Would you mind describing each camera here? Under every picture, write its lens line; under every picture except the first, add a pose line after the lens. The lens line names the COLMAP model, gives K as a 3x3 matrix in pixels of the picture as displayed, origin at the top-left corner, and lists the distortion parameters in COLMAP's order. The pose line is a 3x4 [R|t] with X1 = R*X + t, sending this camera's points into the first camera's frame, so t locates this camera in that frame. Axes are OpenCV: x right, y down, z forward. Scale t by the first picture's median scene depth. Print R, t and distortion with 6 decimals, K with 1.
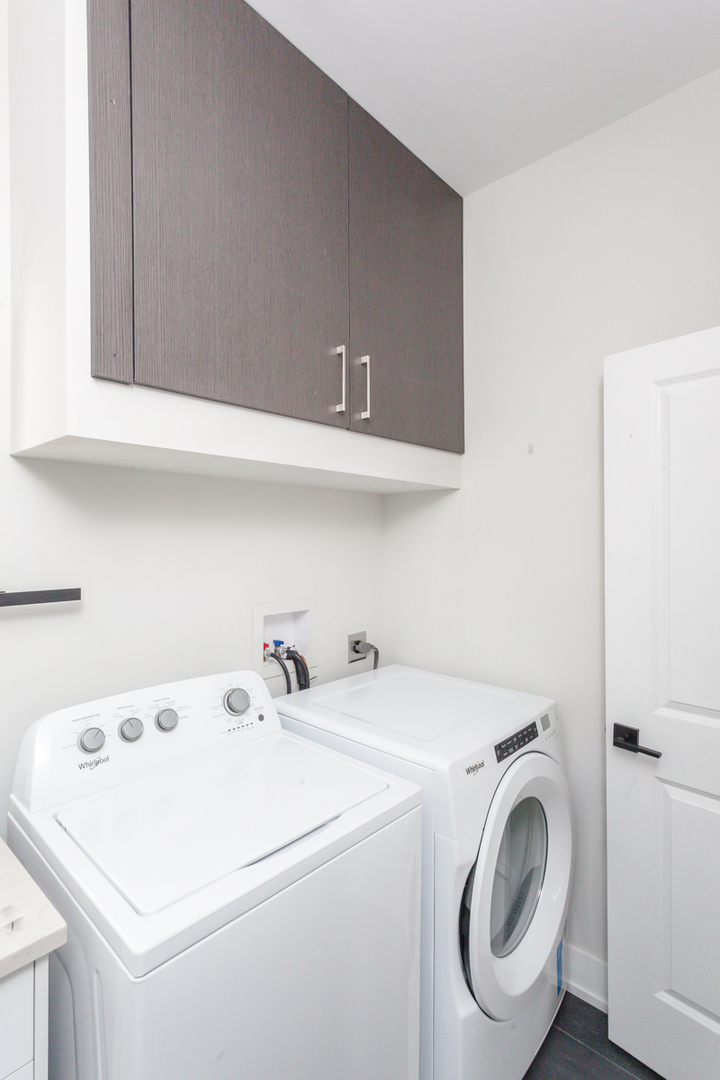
lens RADIAL K [[522.7, 0, 359.1], [0, 522.7, 540.3], [0, 0, 1]] dist [0.004431, 0.002188]
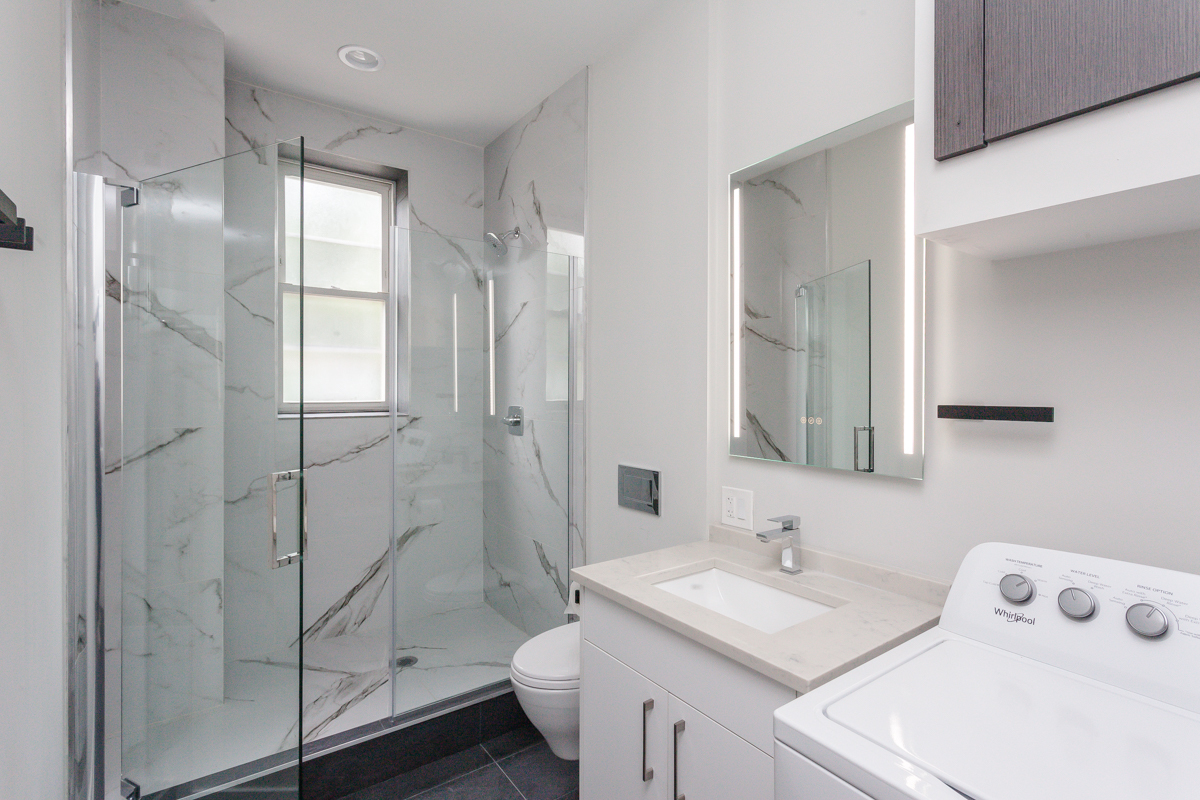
lens RADIAL K [[580.8, 0, 599.9], [0, 580.8, 388.1], [0, 0, 1]] dist [0.004431, 0.002188]
pose [[-0.210623, 0.014884, -0.977454, 0.497457], [-0.013061, 0.999752, 0.018038, 0.057752], [0.977480, 0.016566, -0.210376, 0.533692]]
